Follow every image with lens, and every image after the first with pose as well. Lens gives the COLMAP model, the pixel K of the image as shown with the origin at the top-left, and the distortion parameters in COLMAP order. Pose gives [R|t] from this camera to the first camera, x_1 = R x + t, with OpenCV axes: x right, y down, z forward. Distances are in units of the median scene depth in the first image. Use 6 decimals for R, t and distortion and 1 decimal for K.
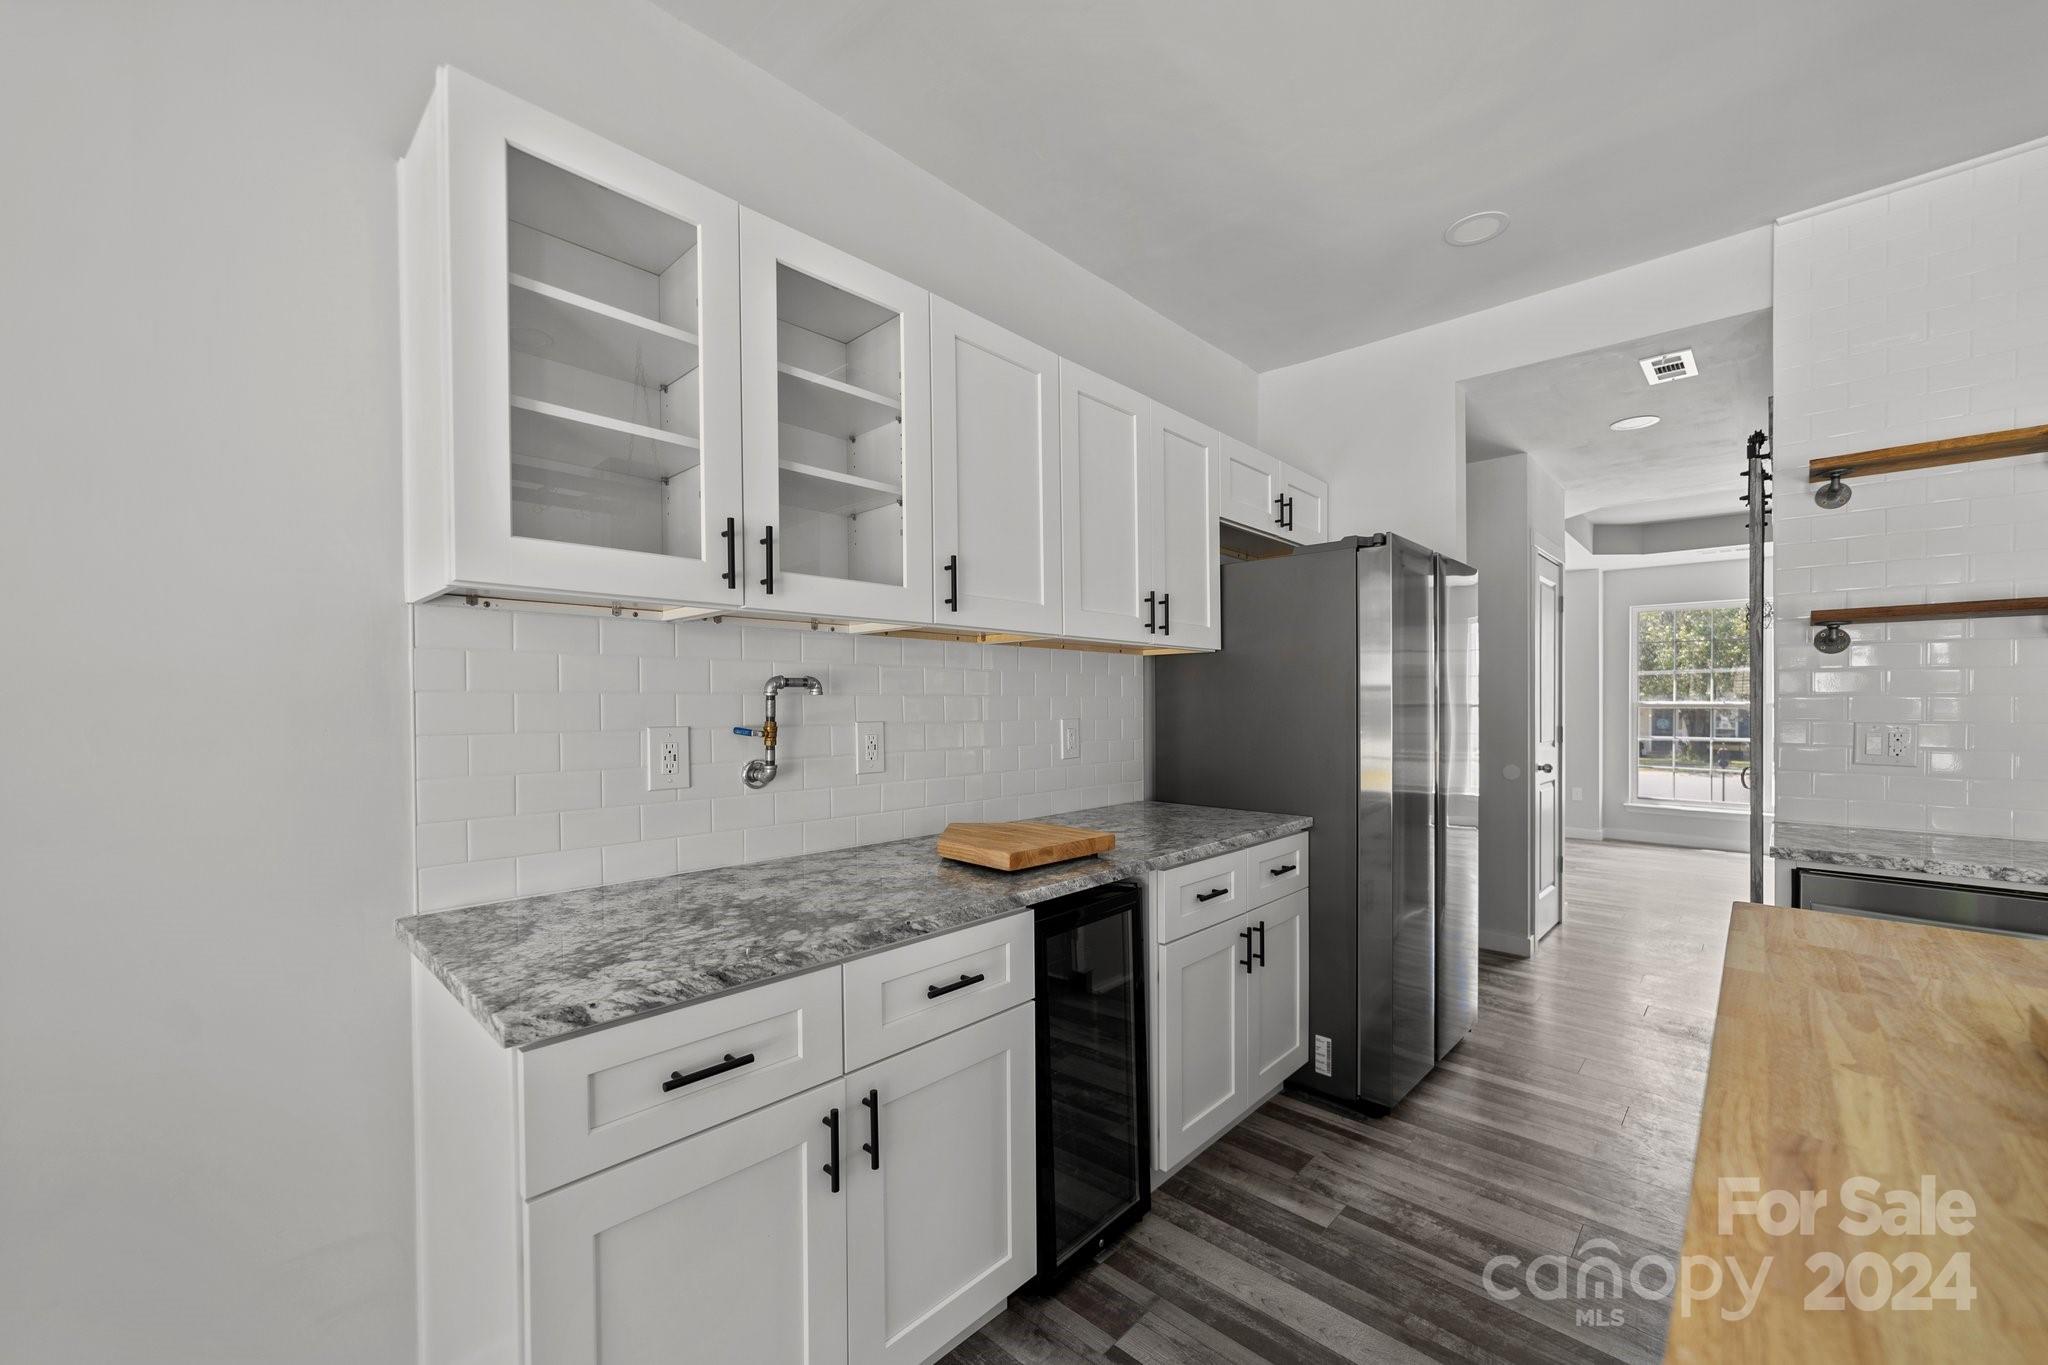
lens RADIAL K [[794.4, 0, 1017.8], [0, 794.4, 711.1], [0, 0, 1]] dist [-0.014008, 0.006801]
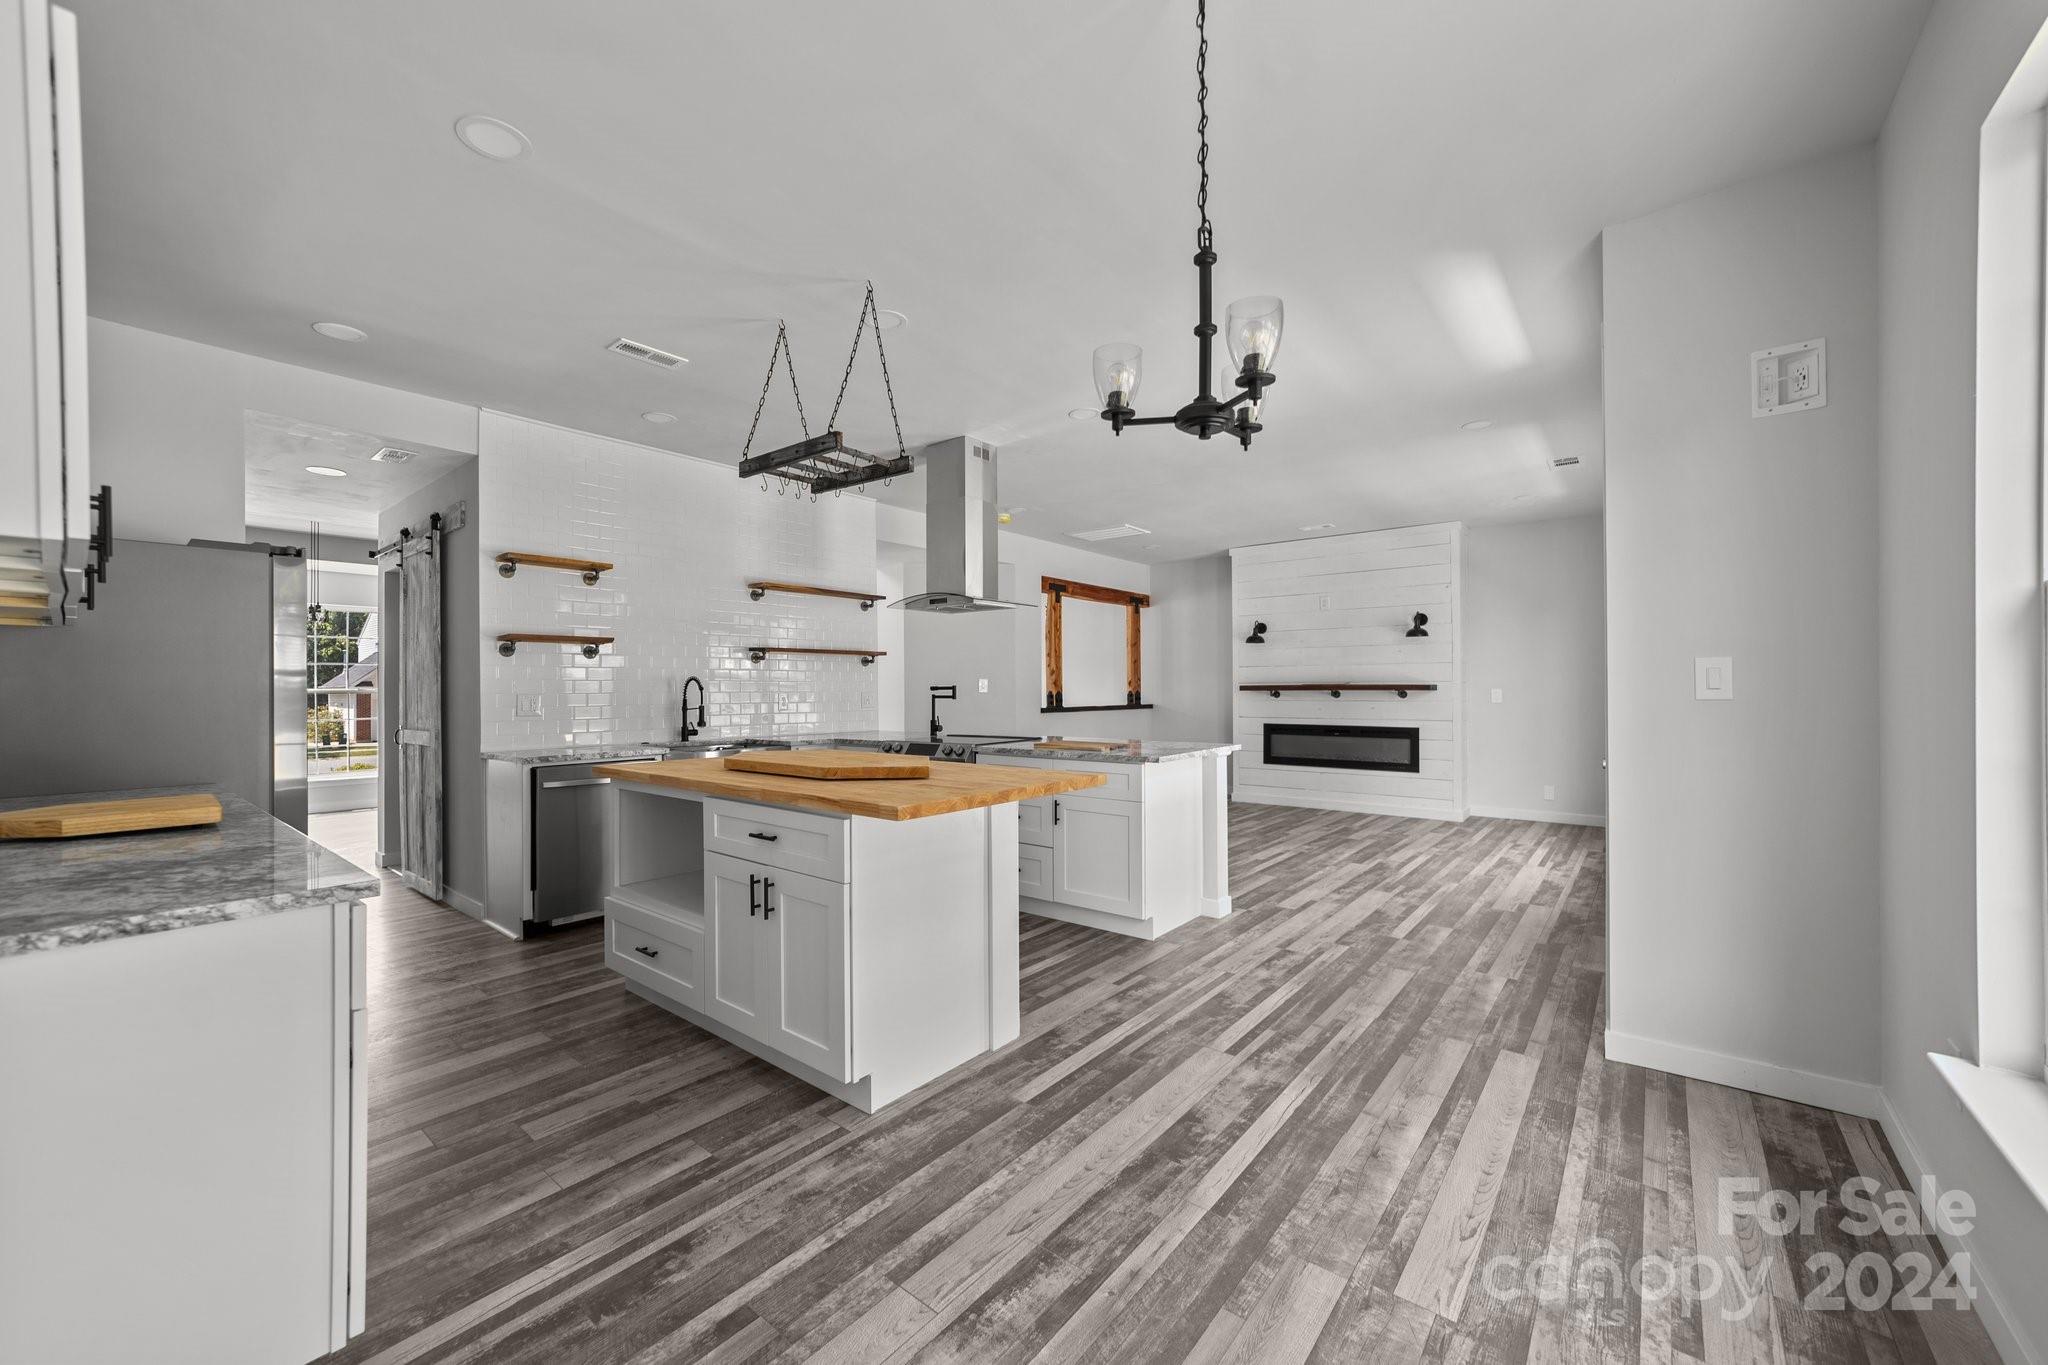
lens RADIAL K [[794.4, 0, 1019.0], [0, 794.4, 683.0], [0, 0, 1]] dist [-0.014008, 0.006801]
pose [[-0.080783, 0.007094, 0.996706, -1.157568], [0.019106, 0.999802, -0.005567, 0.028046], [-0.996549, 0.018594, -0.080903, -0.054553]]
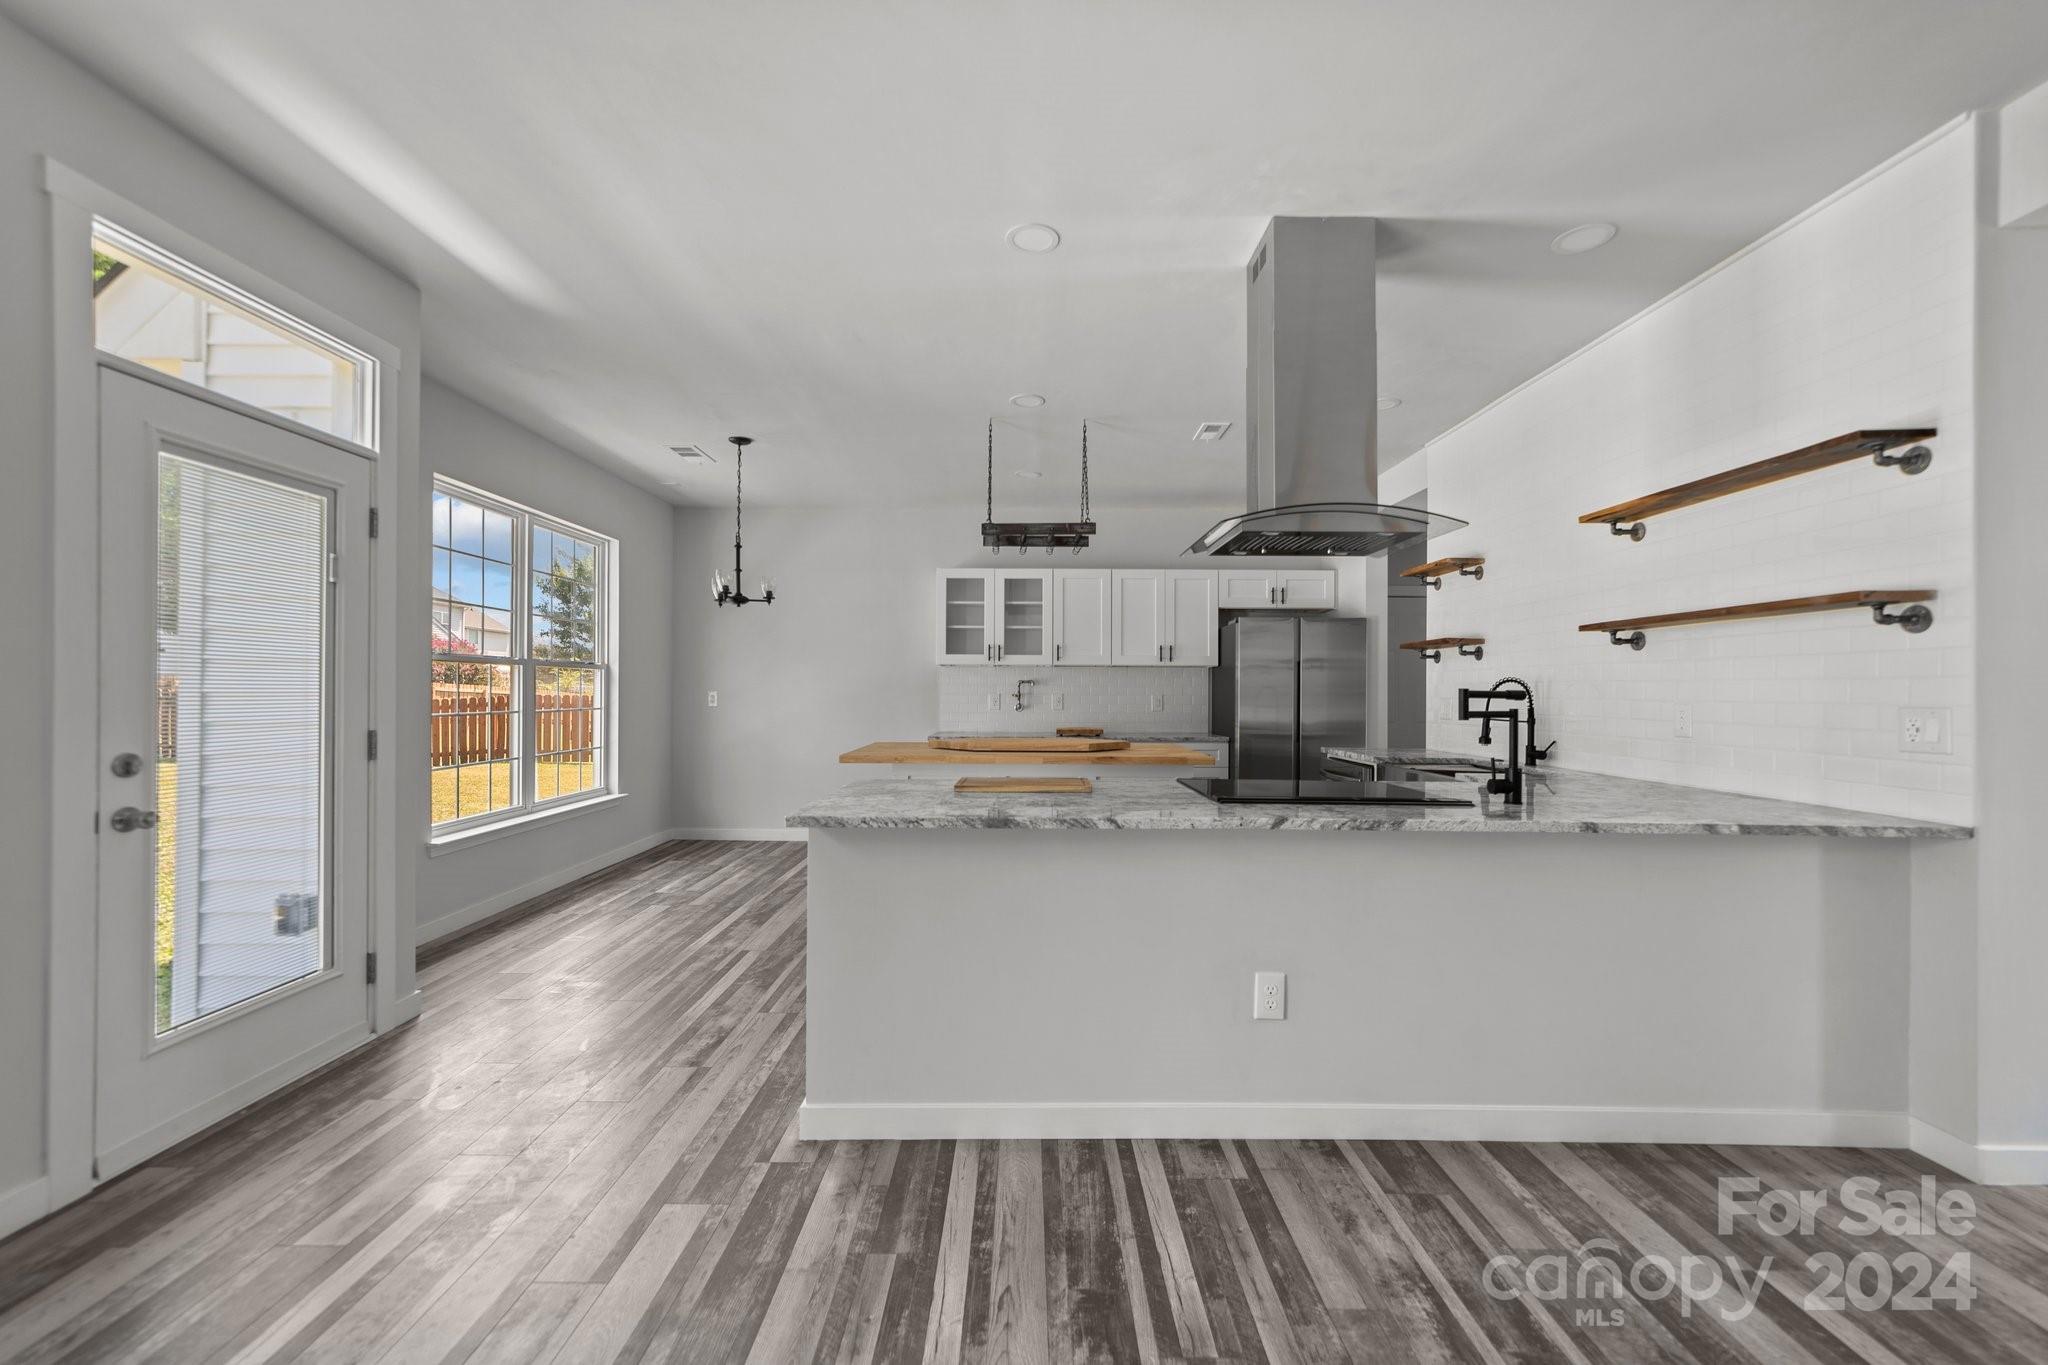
lens RADIAL K [[794.4, 0, 1016.7], [0, 794.4, 693.9], [0, 0, 1]] dist [-0.014008, 0.006801]
pose [[0.683817, 0.004432, -0.729640, 2.321299], [-0.014715, 0.999862, -0.007717, 0.046026], [0.729505, 0.016013, 0.683788, -1.481976]]
